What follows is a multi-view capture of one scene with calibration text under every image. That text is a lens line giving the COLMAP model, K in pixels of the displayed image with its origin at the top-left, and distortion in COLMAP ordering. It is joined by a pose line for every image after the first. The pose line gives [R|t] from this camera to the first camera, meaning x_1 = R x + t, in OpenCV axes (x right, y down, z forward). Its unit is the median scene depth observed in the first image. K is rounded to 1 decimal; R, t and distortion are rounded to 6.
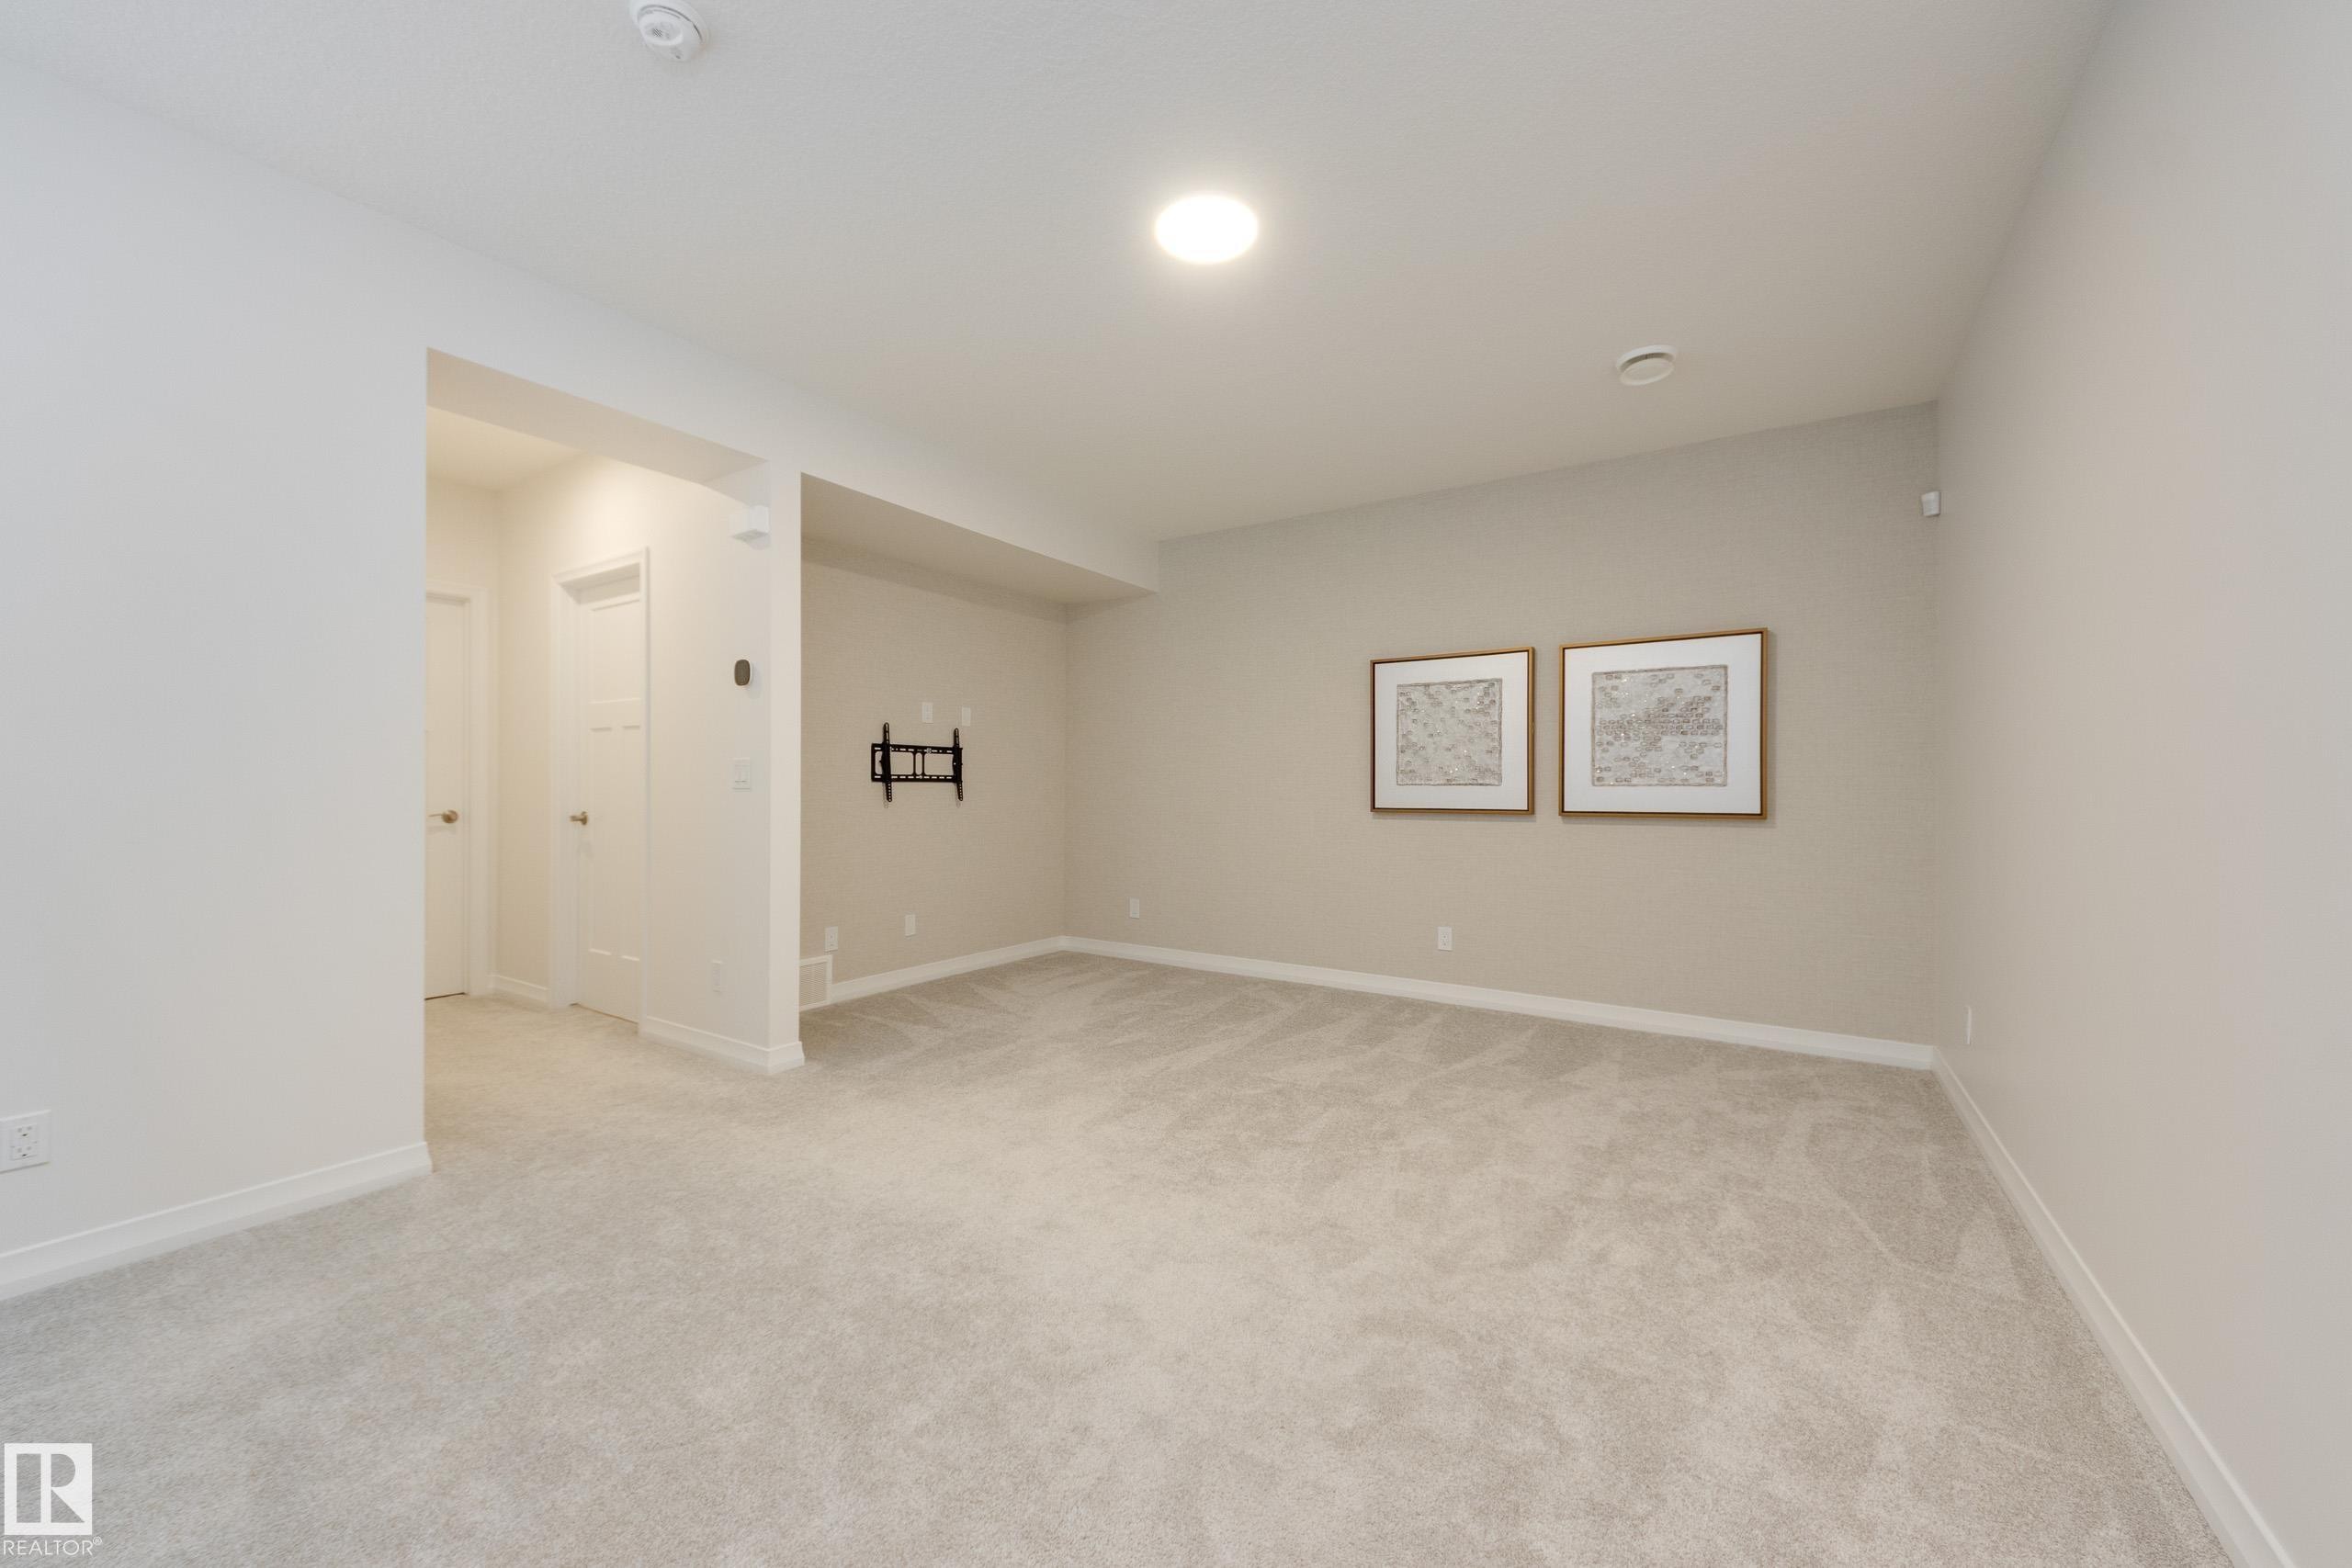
lens RADIAL K [[889.0, 0, 1179.4], [0, 889.0, 796.0], [0, 0, 1]] dist [0.011522, -0.002380]
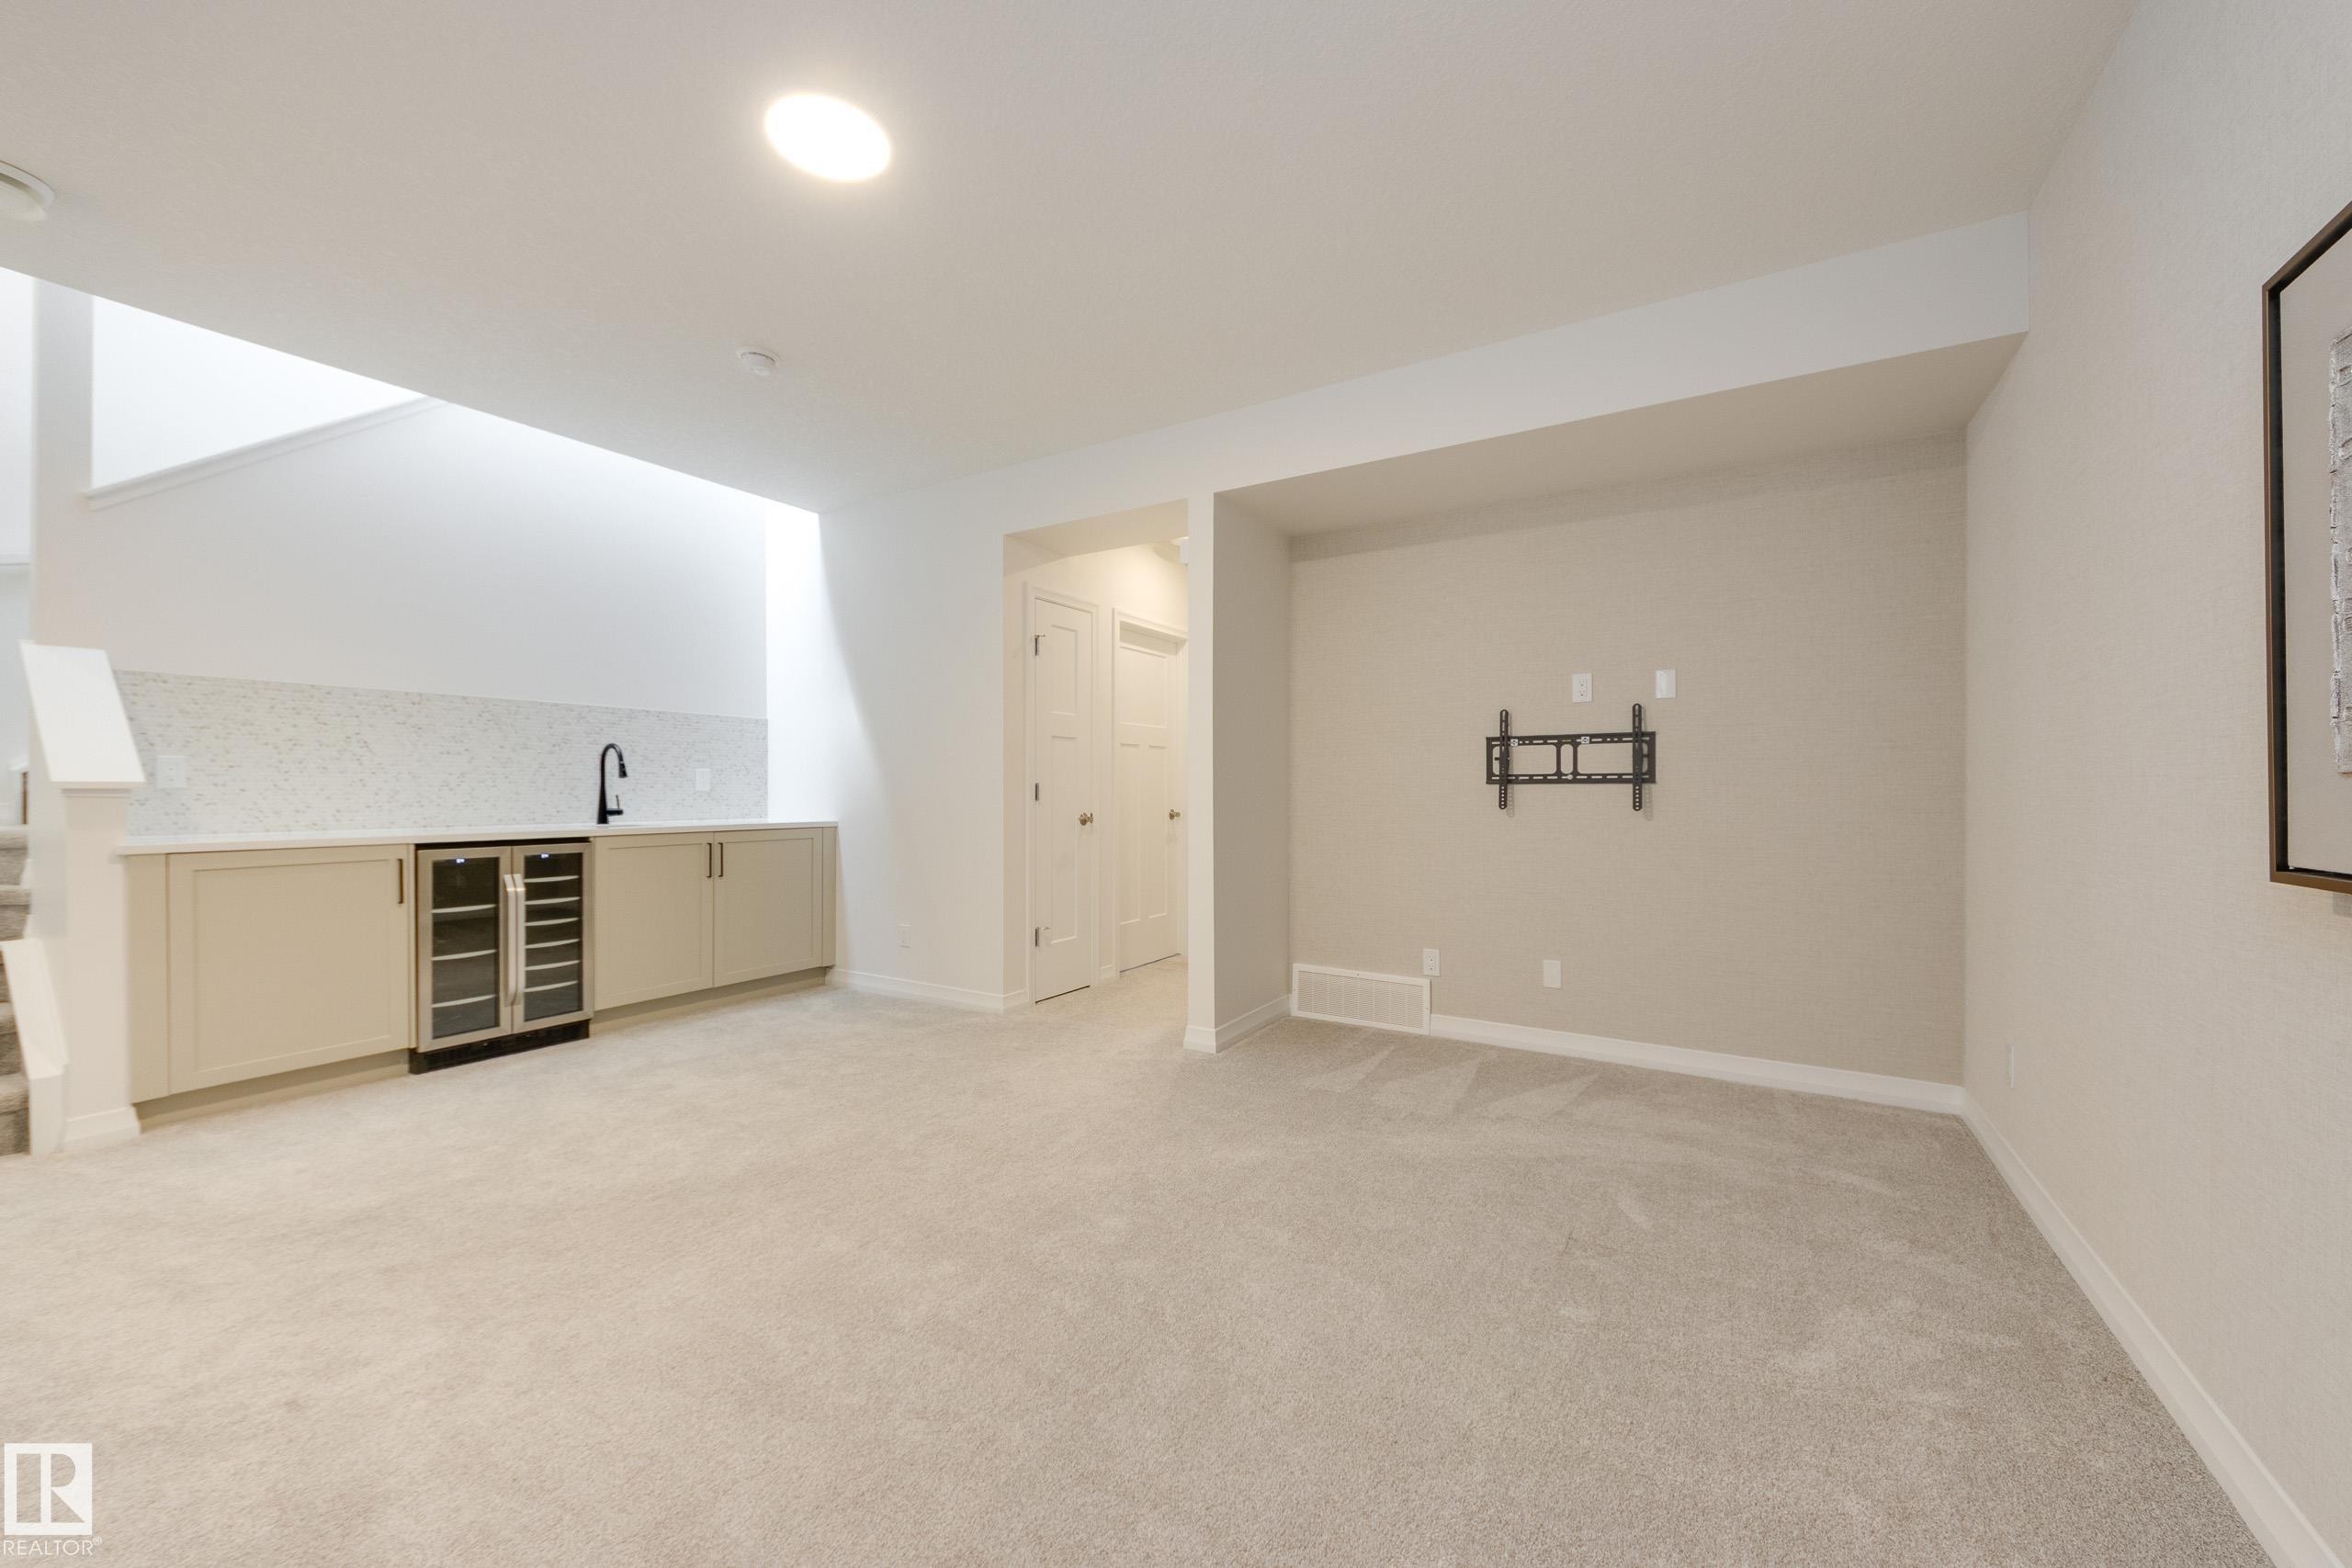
lens RADIAL K [[889.0, 0, 1162.3], [0, 889.0, 792.3], [0, 0, 1]] dist [0.011522, -0.002380]
pose [[0.016617, -0.001398, -0.999861, 0.565657], [-0.010697, 0.999942, -0.001576, -0.004759], [0.999805, 0.010721, 0.016601, 0.831169]]
